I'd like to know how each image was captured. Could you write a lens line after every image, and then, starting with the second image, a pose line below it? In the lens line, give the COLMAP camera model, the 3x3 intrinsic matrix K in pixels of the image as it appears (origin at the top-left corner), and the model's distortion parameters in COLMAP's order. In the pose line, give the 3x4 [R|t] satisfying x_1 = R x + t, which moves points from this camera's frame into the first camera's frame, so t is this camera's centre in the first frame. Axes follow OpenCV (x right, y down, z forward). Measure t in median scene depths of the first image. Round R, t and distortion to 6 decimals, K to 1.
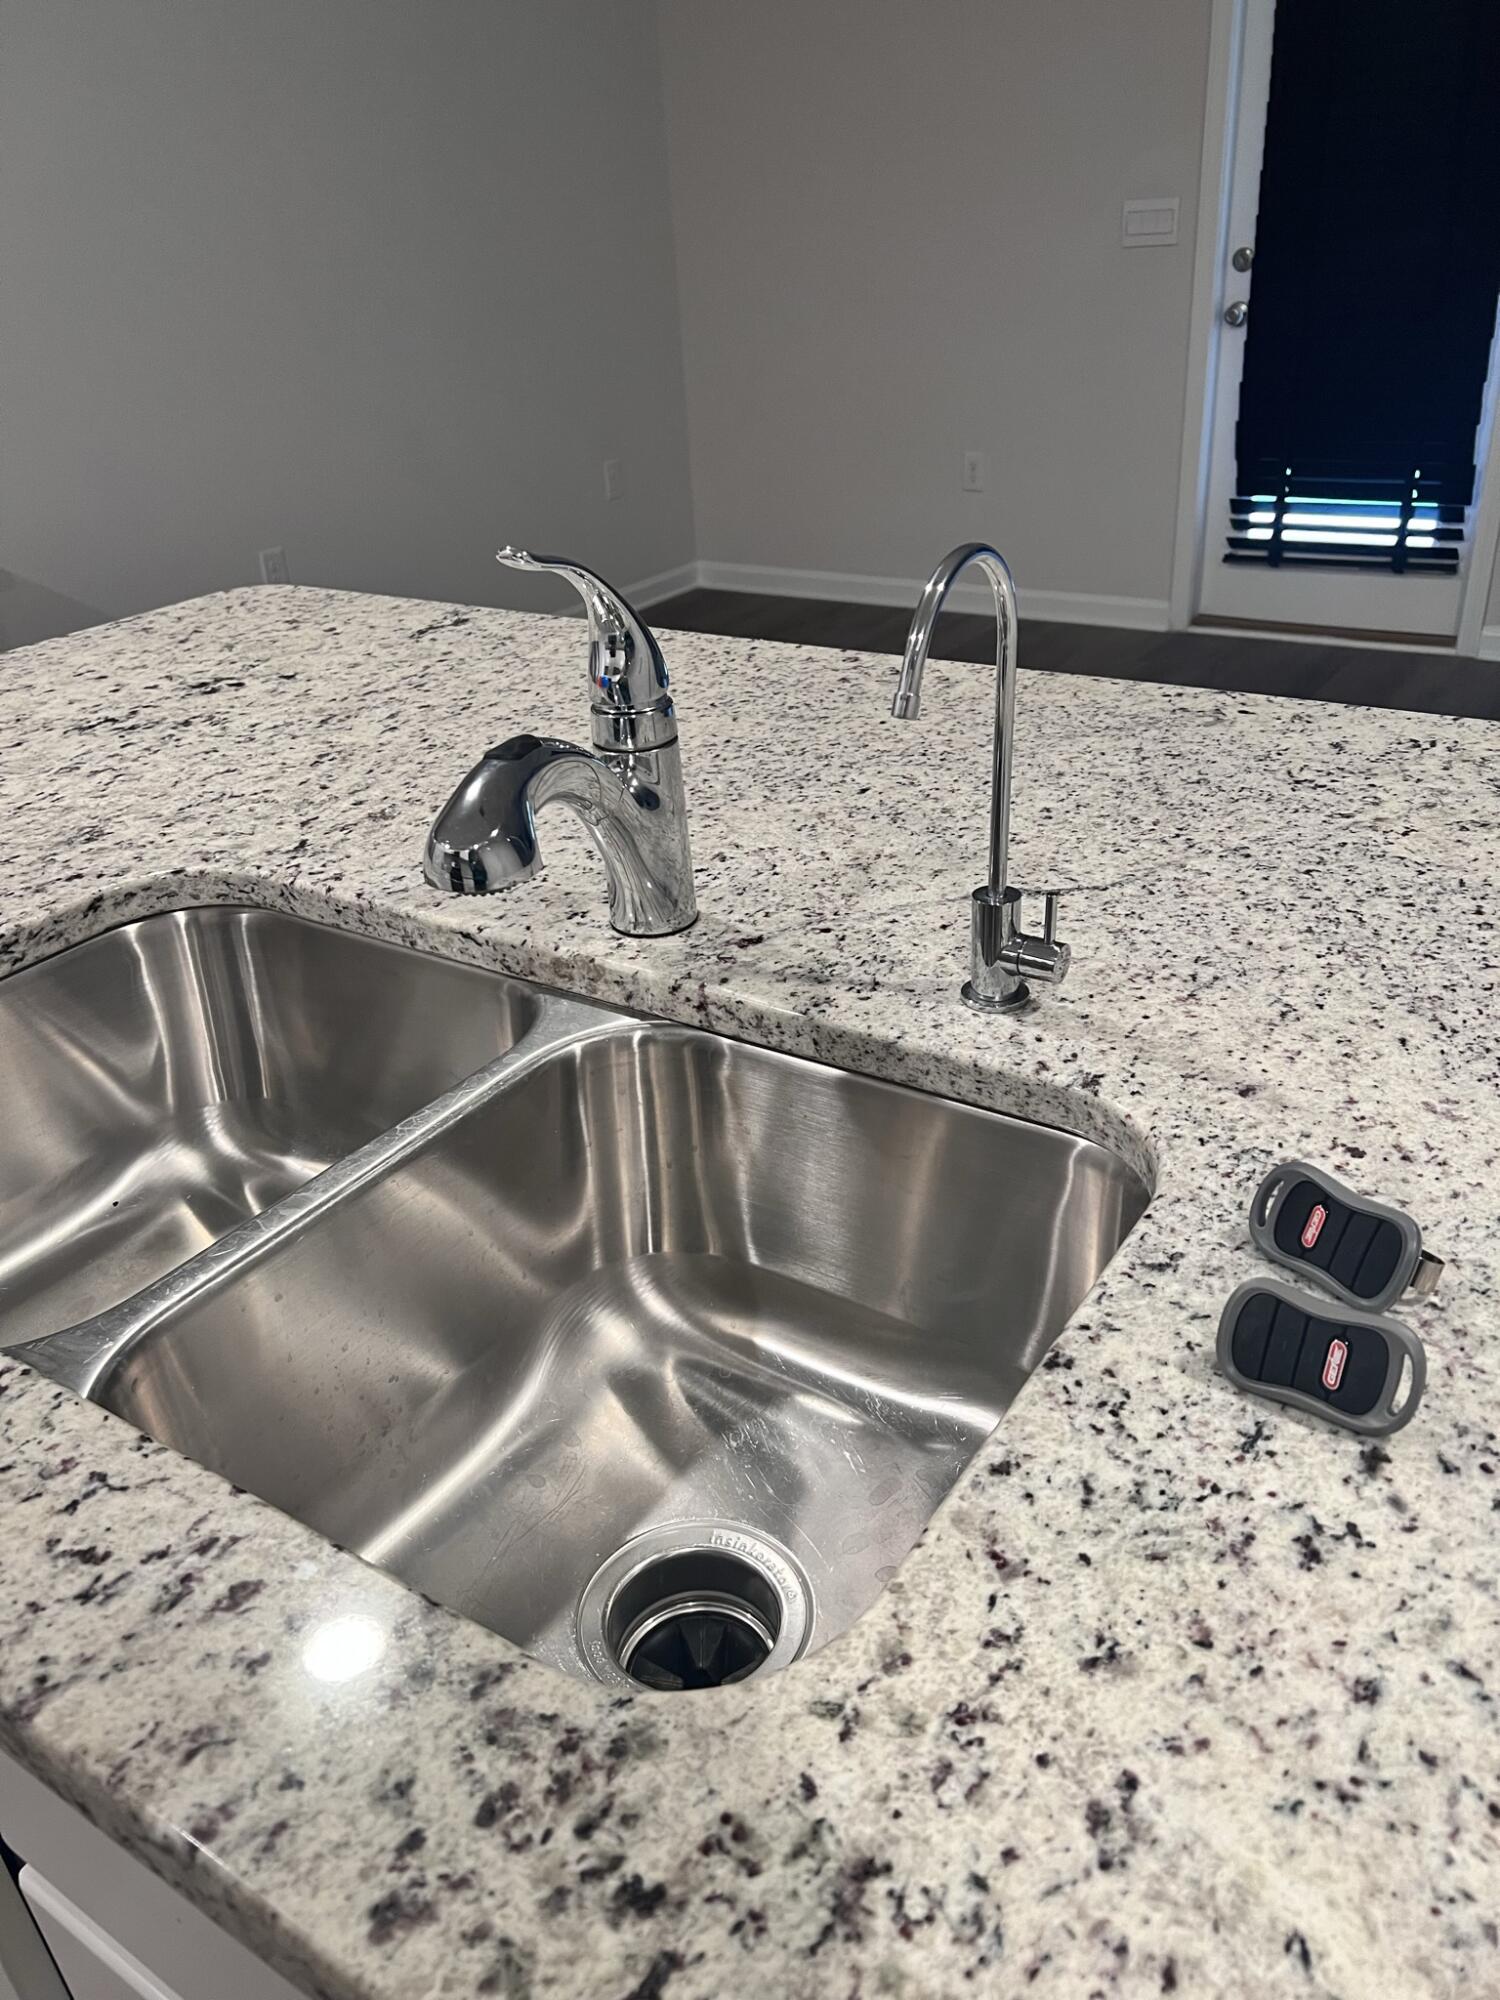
lens RADIAL K [[1513.6, 0, 750.0], [0, 1513.6, 1000.0], [0, 0, 1]] dist [0.077067, -0.099310]
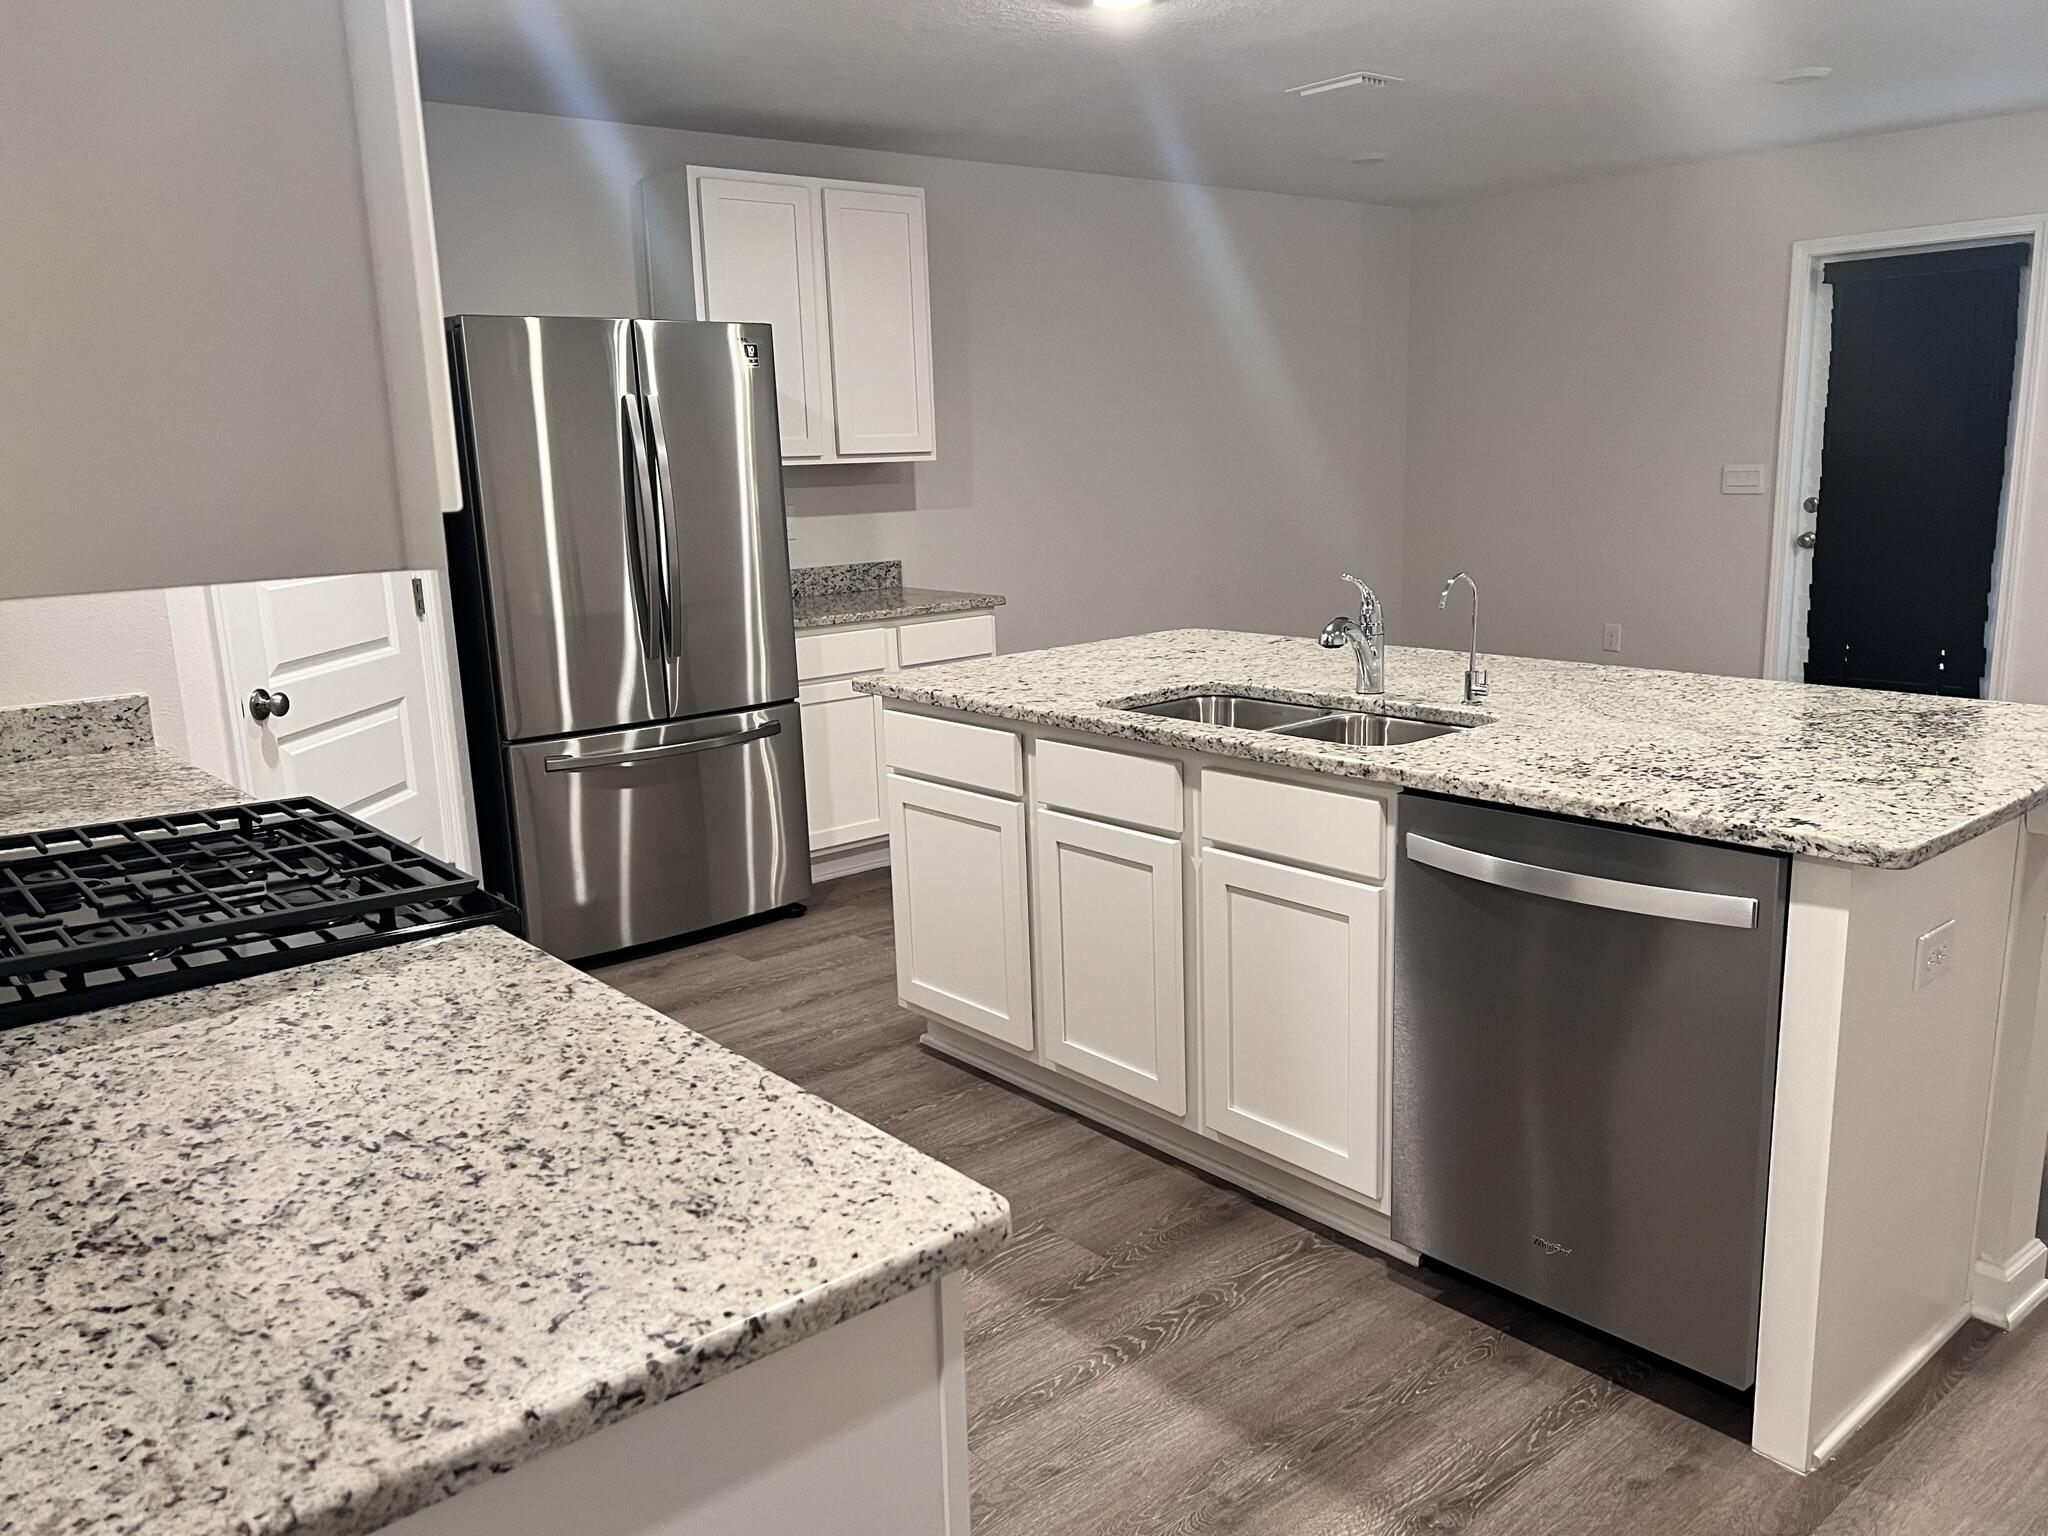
lens RADIAL K [[1549.9, 0, 1030.8], [0, 1549.9, 783.6], [0, 0, 1]] dist [0.077067, -0.099310]
pose [[0.962124, 0.082721, -0.259759, 0.024788], [-0.144954, 0.962221, -0.230474, 0.209933], [0.230881, 0.259397, 0.937767, -0.472274]]
